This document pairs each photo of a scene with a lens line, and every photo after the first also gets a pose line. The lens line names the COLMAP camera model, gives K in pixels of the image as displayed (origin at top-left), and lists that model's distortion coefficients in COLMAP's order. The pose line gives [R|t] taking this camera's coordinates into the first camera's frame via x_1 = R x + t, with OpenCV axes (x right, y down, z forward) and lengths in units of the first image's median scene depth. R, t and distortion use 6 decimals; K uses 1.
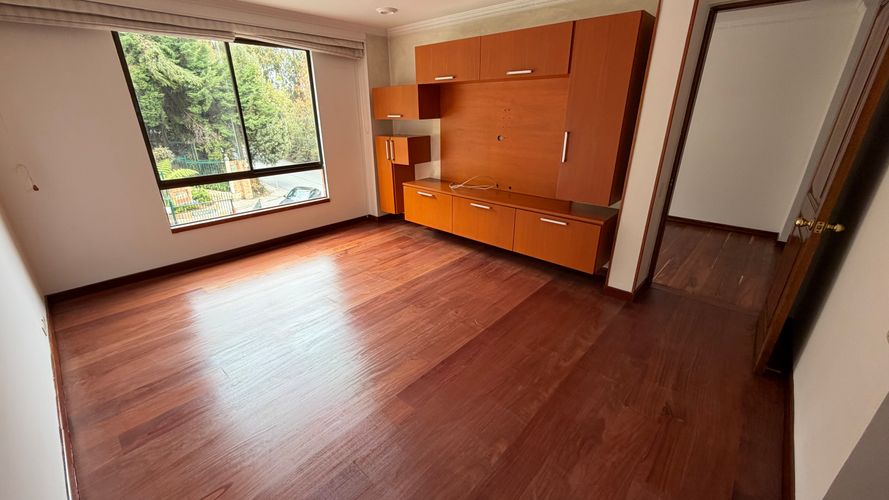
lens RADIAL K [[356.4, 0, 443.2], [0, 356.4, 251.9], [0, 0, 1]] dist [-0.000866, -0.000257]
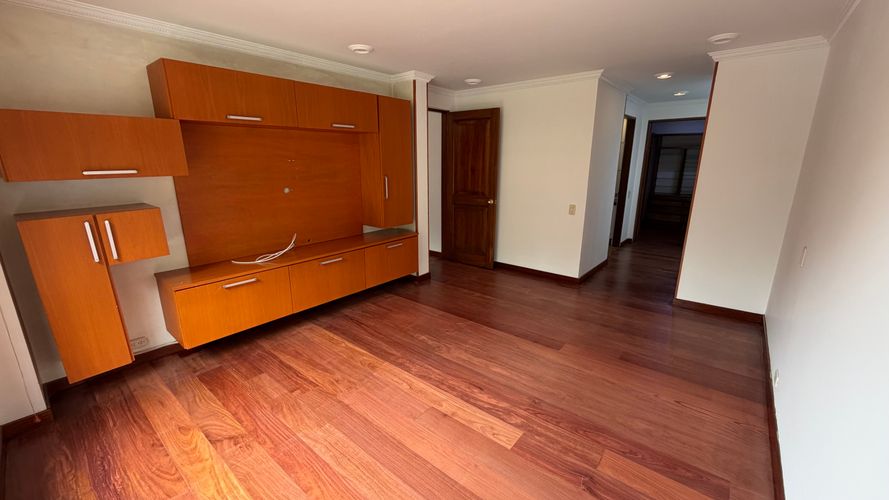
lens RADIAL K [[356.4, 0, 443.2], [0, 356.4, 251.9], [0, 0, 1]] dist [-0.000866, -0.000257]
pose [[-0.052768, -0.245461, 0.967969, -0.790724], [0.373925, 0.893944, 0.247073, -0.269454], [-0.925957, 0.374985, 0.044612, 0.692073]]
